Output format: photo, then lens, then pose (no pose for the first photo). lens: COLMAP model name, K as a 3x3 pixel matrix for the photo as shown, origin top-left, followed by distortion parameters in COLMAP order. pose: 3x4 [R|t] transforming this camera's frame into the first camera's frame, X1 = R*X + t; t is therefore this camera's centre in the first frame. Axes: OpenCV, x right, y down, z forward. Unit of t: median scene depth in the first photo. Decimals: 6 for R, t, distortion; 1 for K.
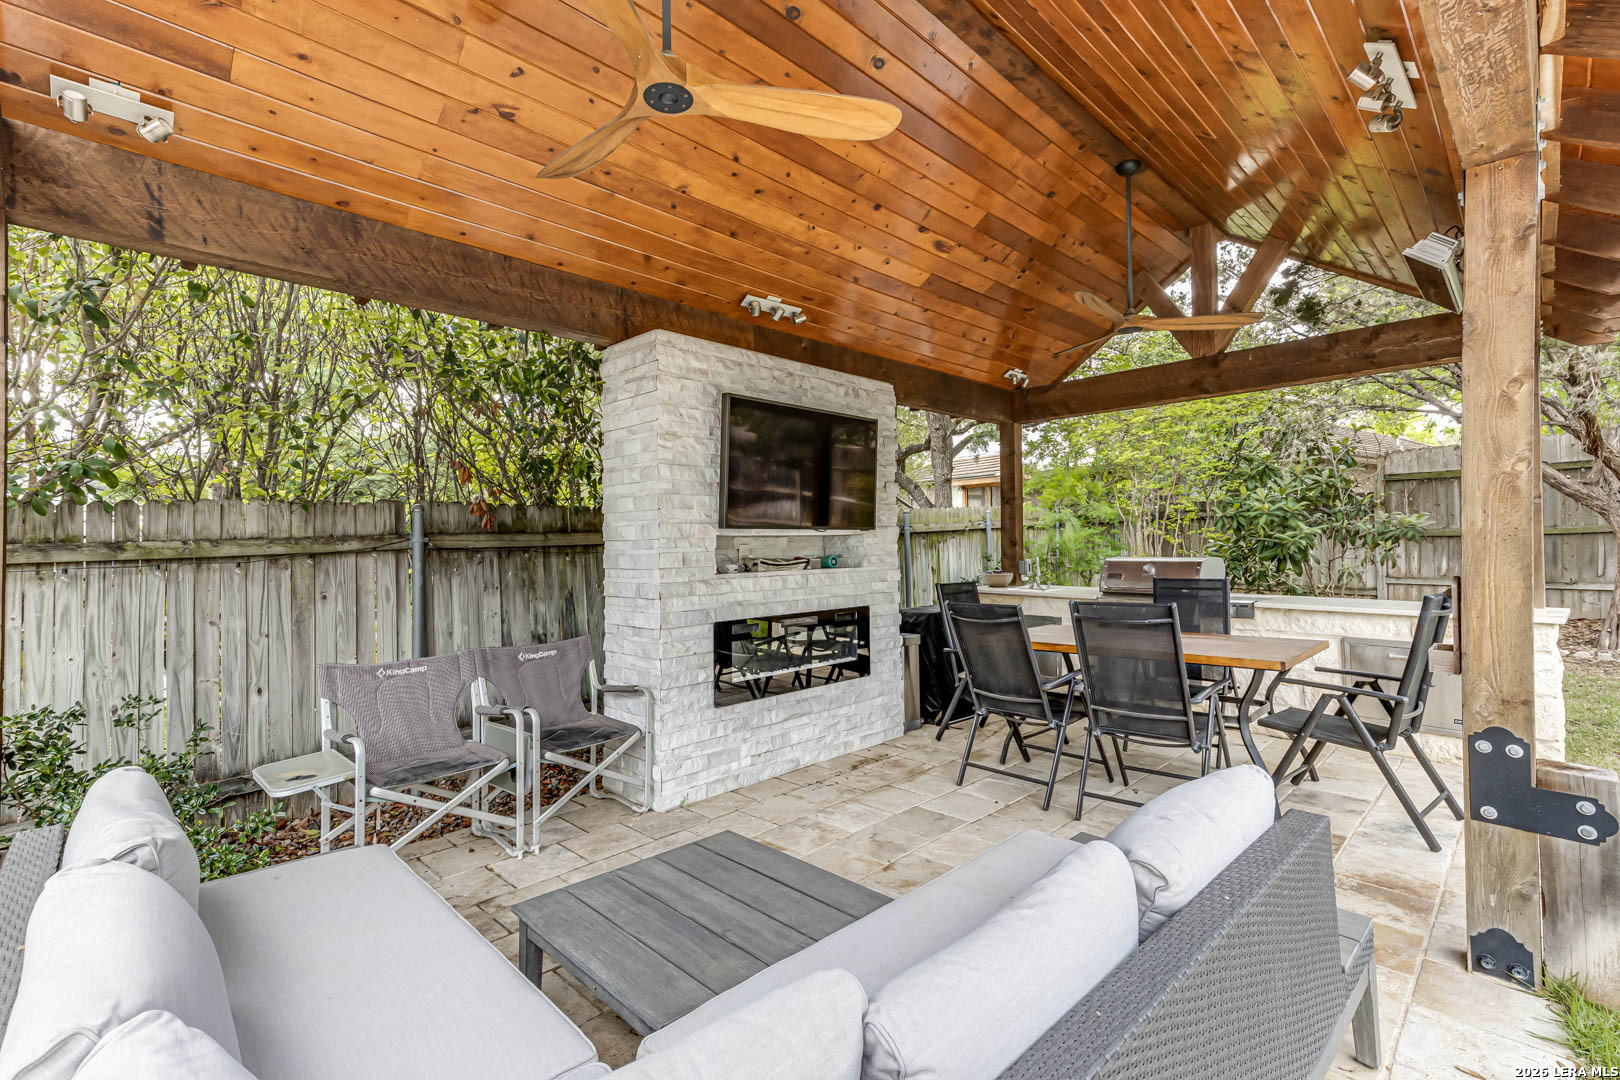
lens RADIAL K [[730.3, 0, 810.0], [0, 730.3, 540.0], [0, 0, 1]] dist [0.013716, -0.000027]
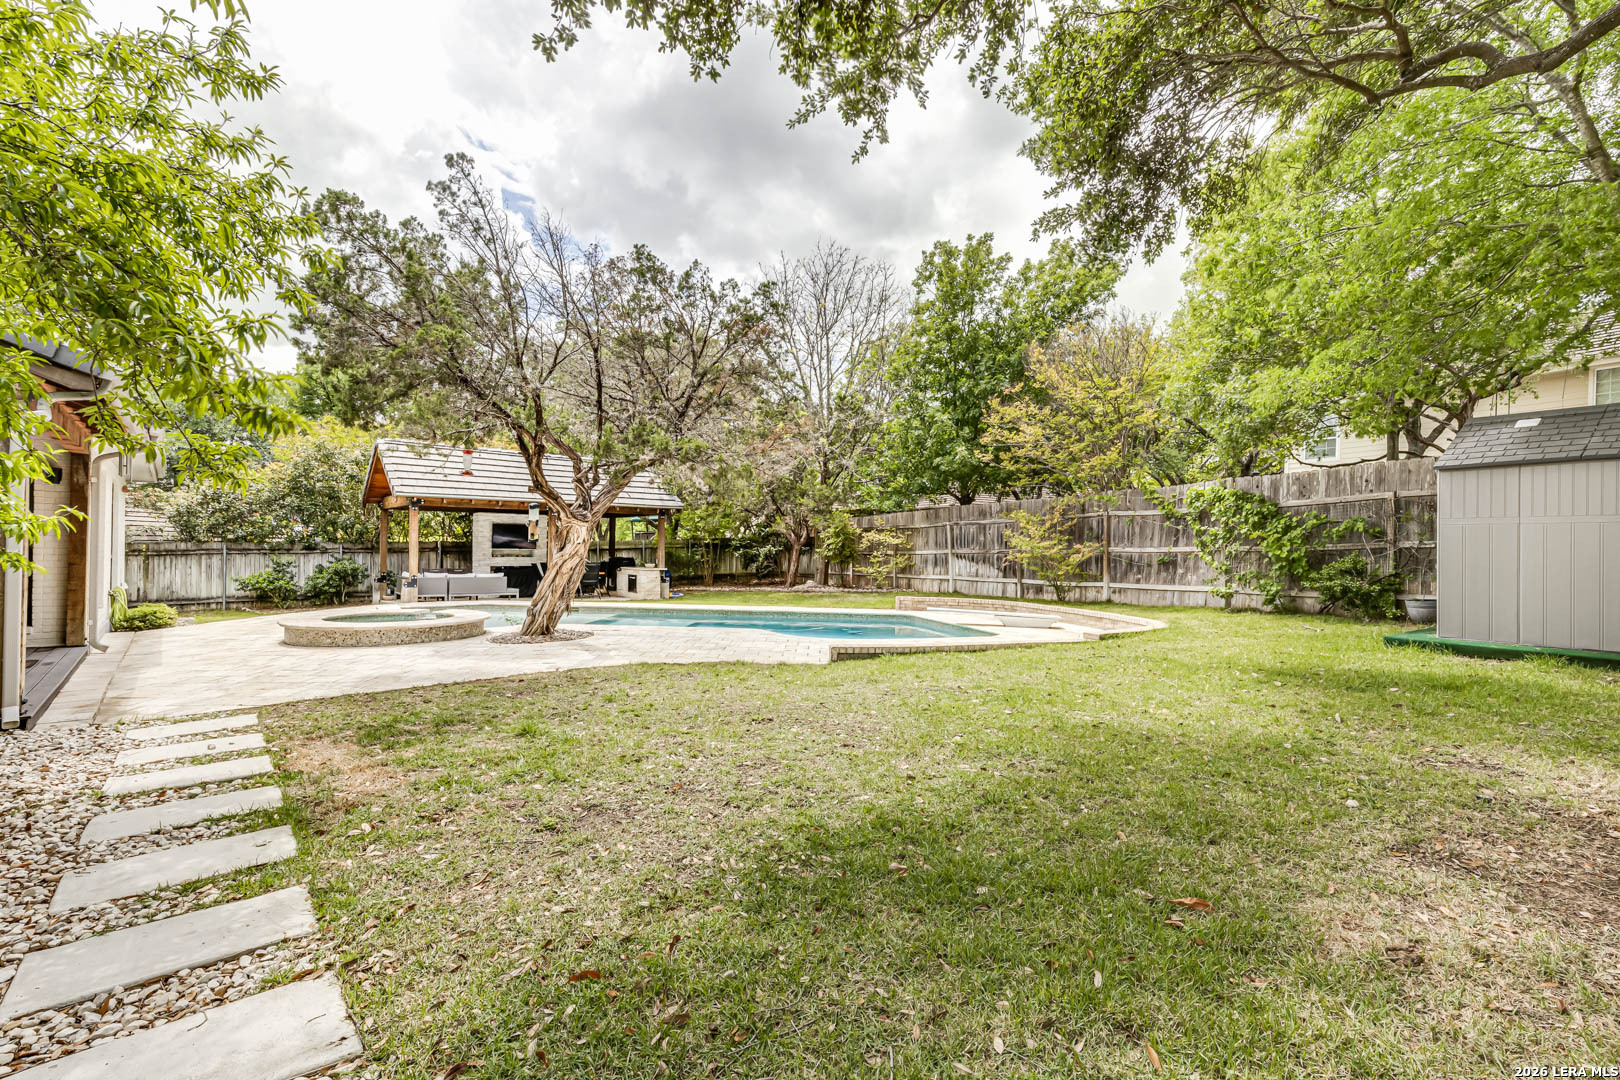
lens RADIAL K [[719.7, 0, 804.2], [0, 719.7, 550.6], [0, 0, 1]] dist [0.025937, -0.000044]
pose [[0.993814, 0.022775, -0.108697, 2.521651], [-0.022315, 0.999736, 0.005442, -0.073034], [0.108792, -0.002983, 0.994060, -3.715087]]
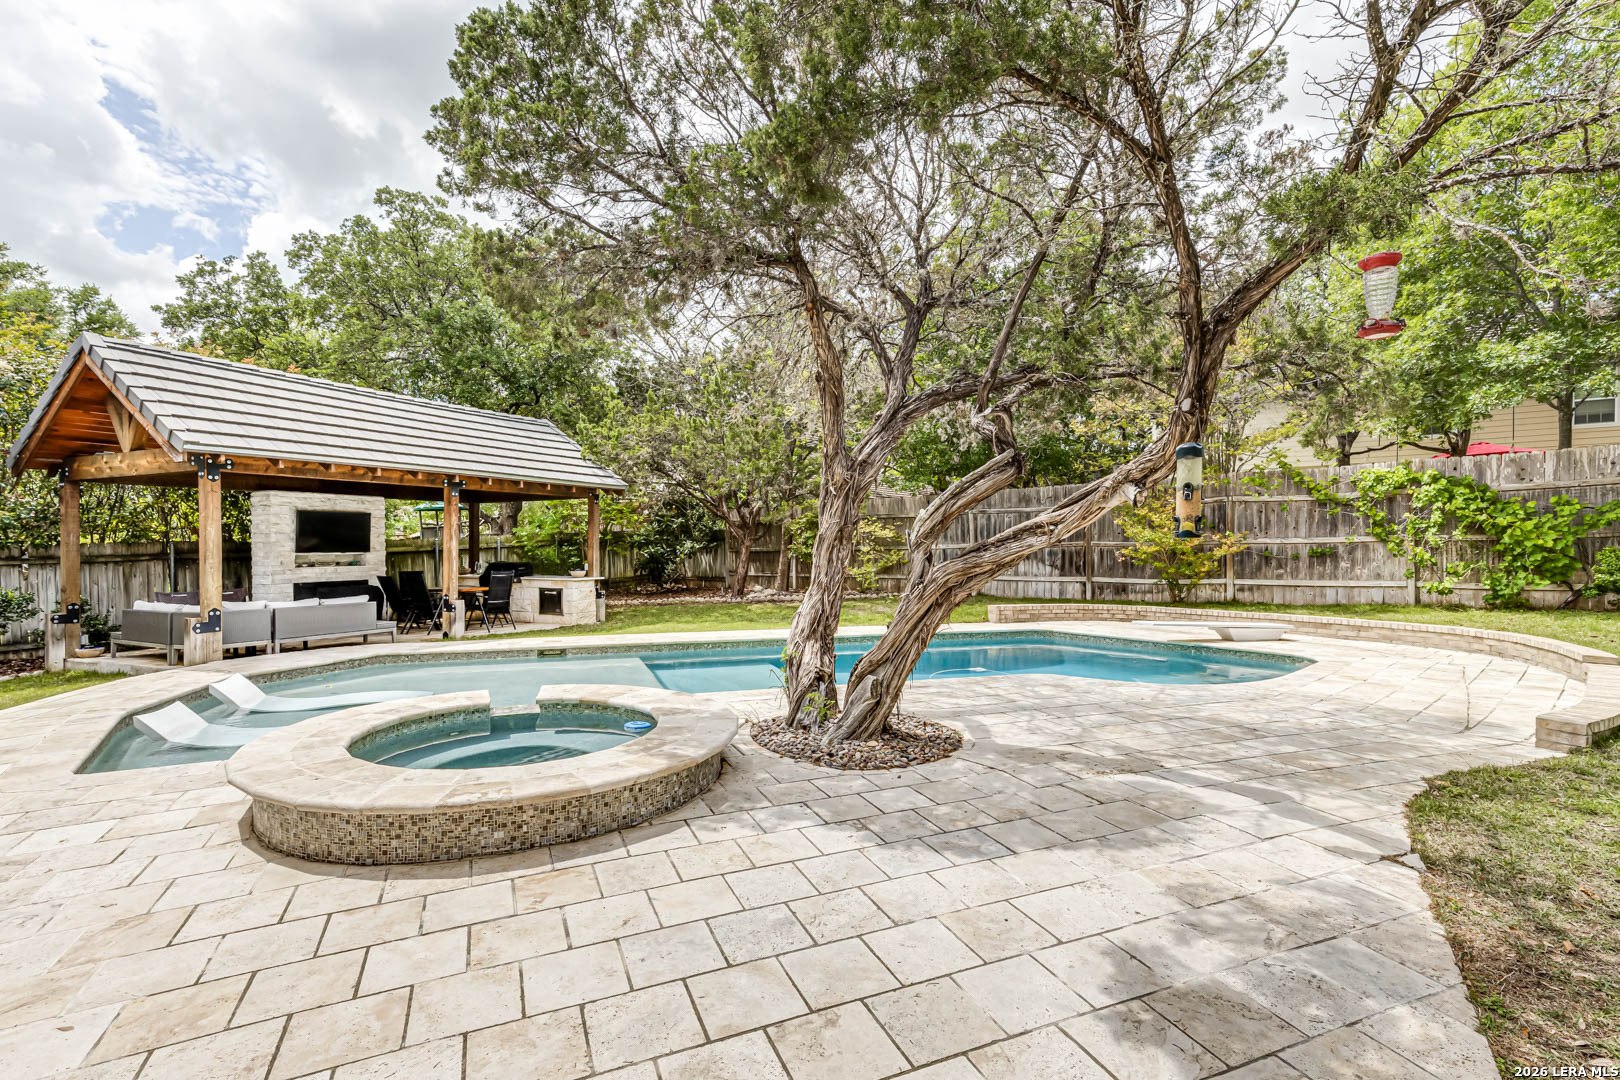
lens RADIAL K [[730.3, 0, 810.0], [0, 730.3, 540.0], [0, 0, 1]] dist [0.013716, -0.000027]
pose [[0.957417, 0.008809, 0.288576, 1.005318], [-0.007375, 0.999954, -0.006057, -0.063029], [-0.288616, 0.003671, 0.957438, -2.474853]]
